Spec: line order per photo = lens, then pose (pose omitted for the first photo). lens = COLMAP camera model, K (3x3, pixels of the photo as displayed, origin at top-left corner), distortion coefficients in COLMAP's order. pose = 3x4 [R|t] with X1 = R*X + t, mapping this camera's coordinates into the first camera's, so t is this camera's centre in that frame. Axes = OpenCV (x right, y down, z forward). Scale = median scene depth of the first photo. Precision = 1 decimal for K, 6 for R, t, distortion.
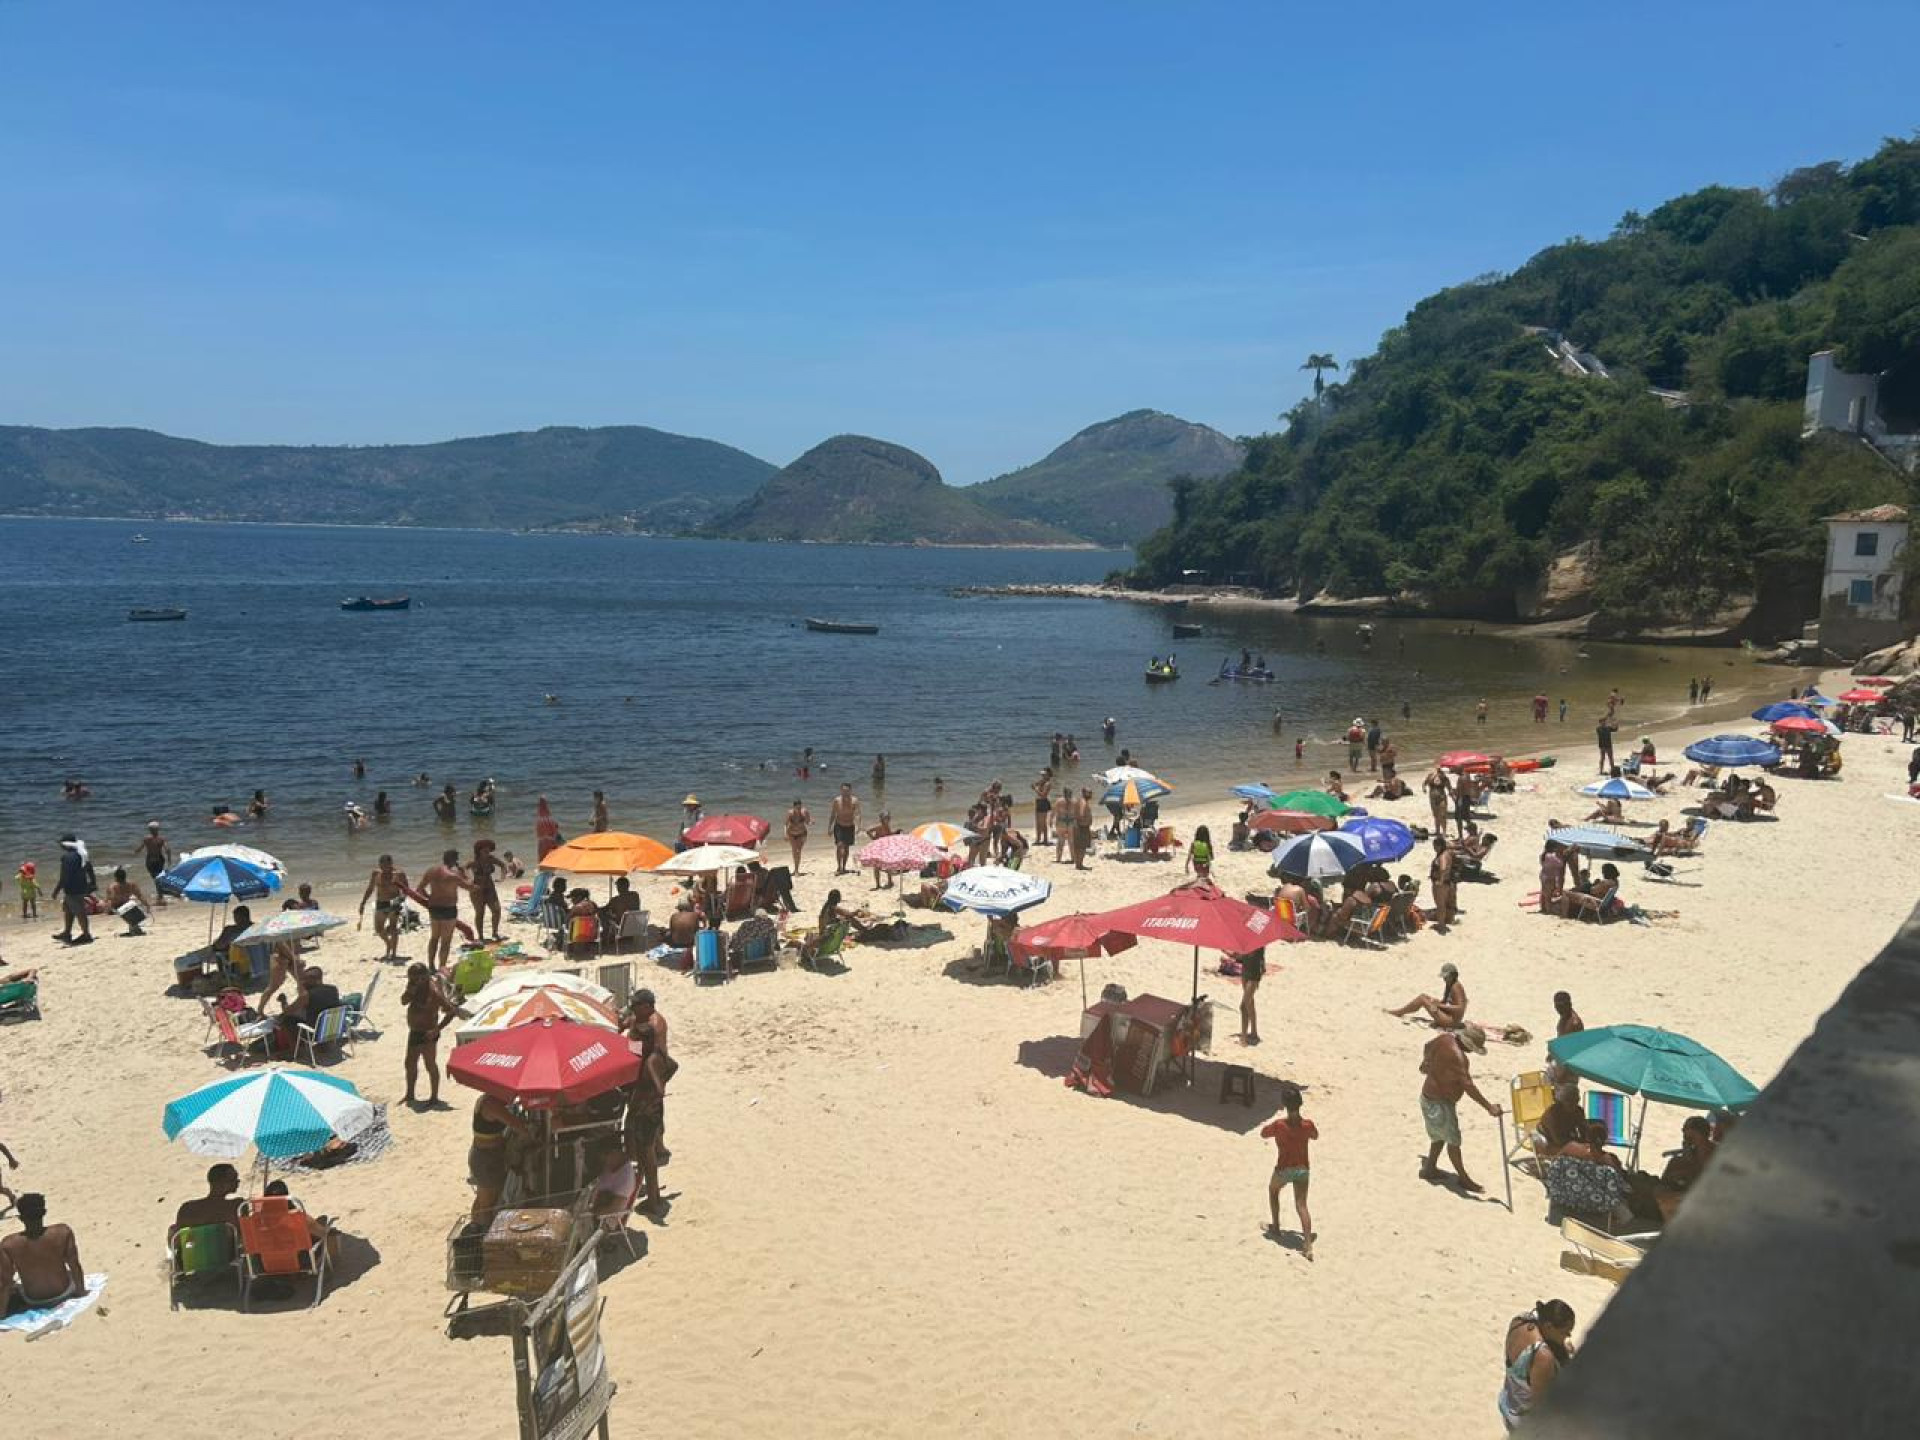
lens RADIAL K [[1452.0, 0, 964.7], [0, 1452.0, 734.8], [0, 0, 1]] dist [0.046454, -0.052840]
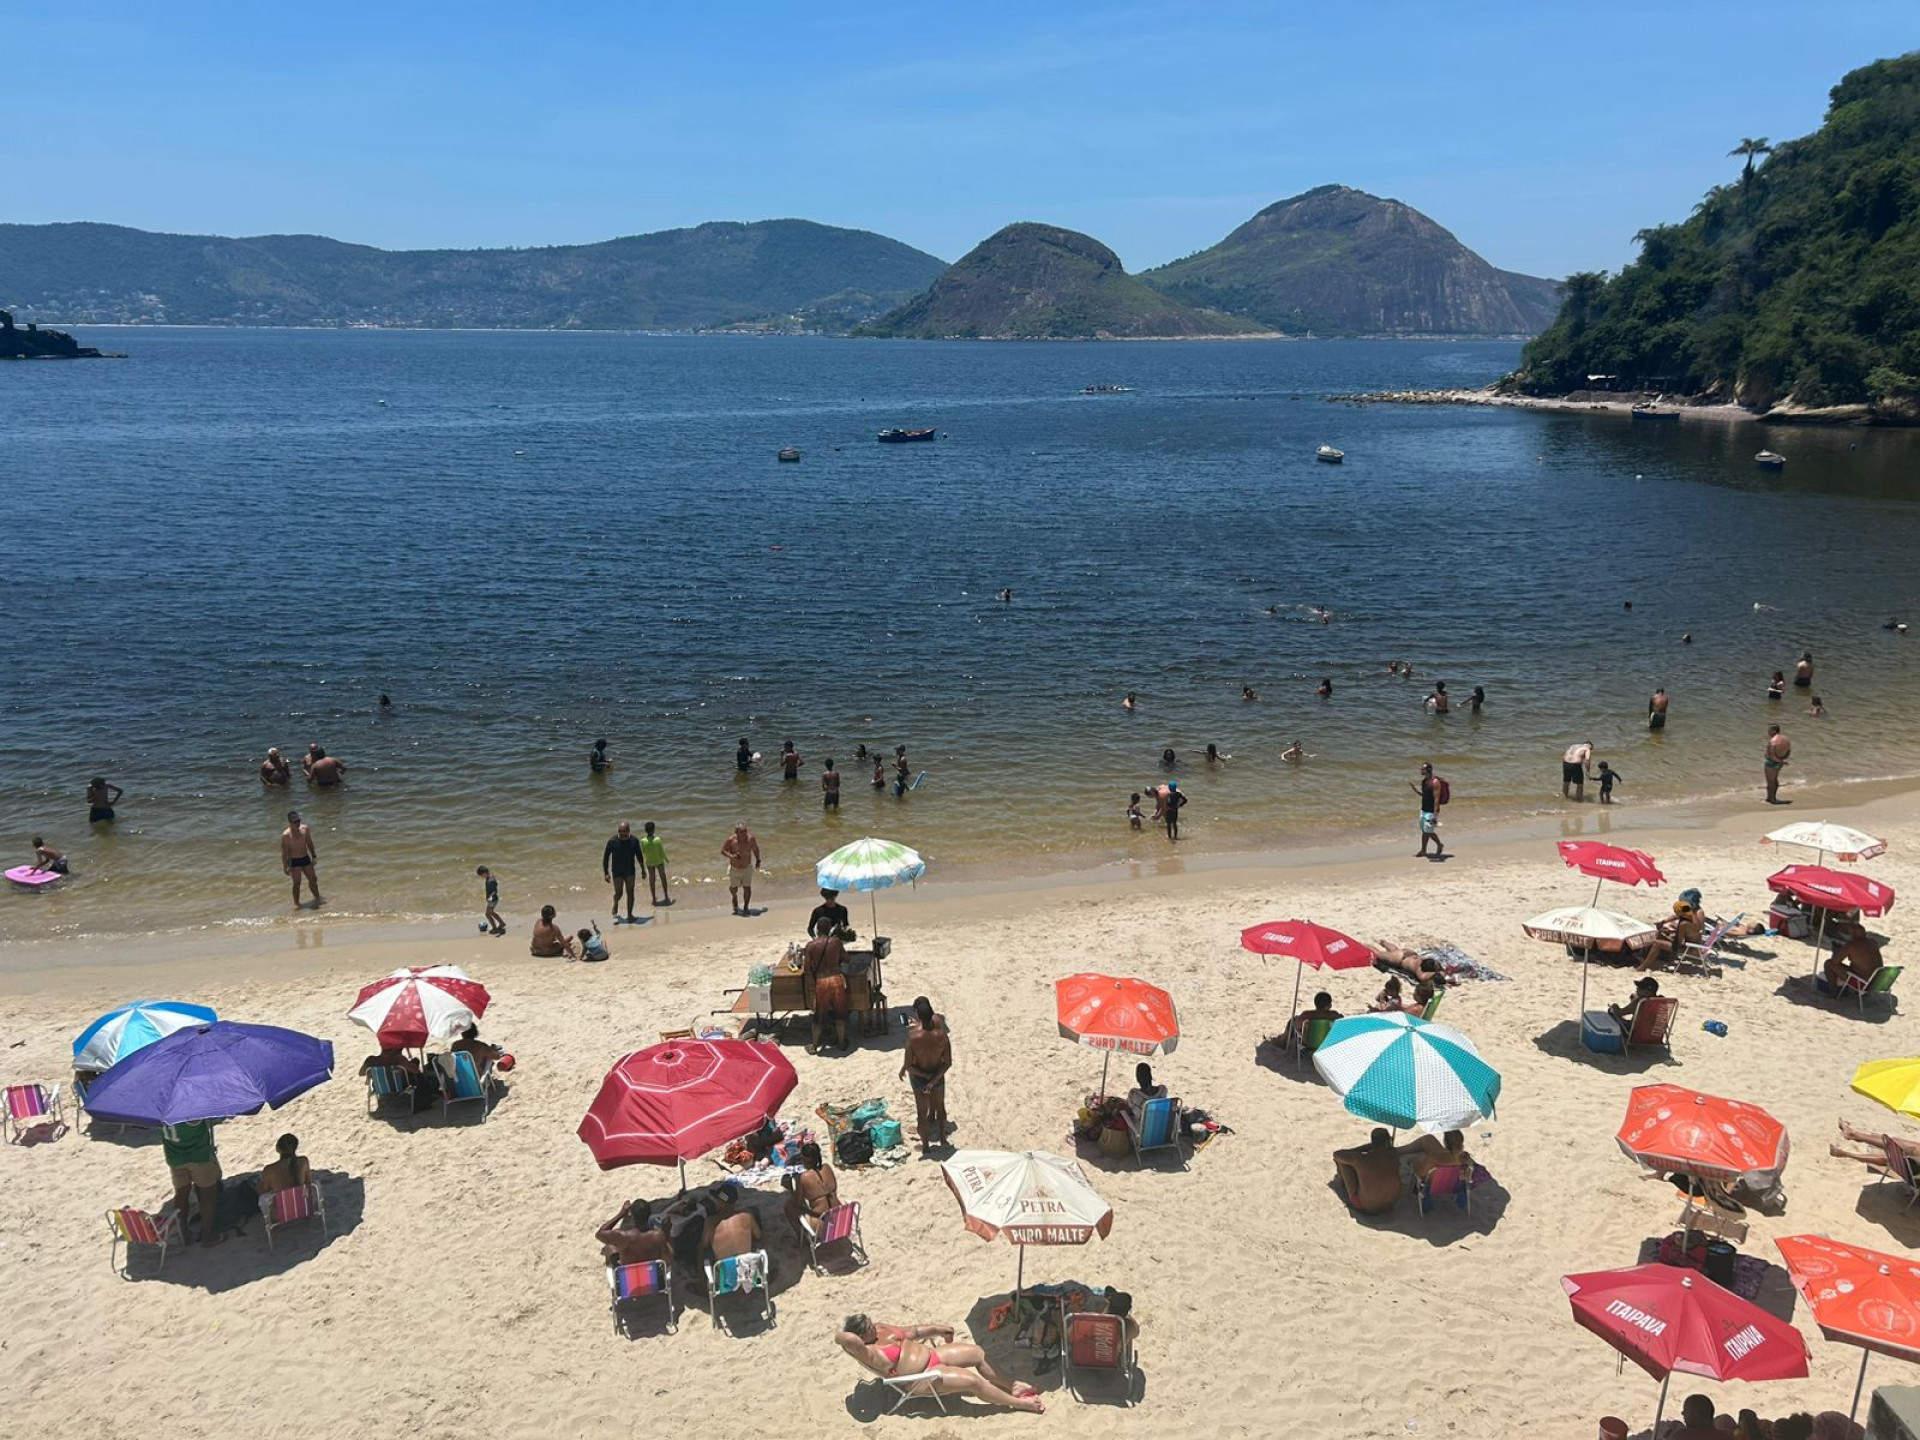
lens RADIAL K [[1455.8, 0, 968.9], [0, 1455.8, 721.7], [0, 0, 1]] dist [0.042604, -0.044271]
pose [[0.994587, 0.006481, -0.103703, -0.170253], [0.006730, 0.991940, 0.126533, -0.012343], [0.103687, -0.126546, 0.986527, -0.037179]]
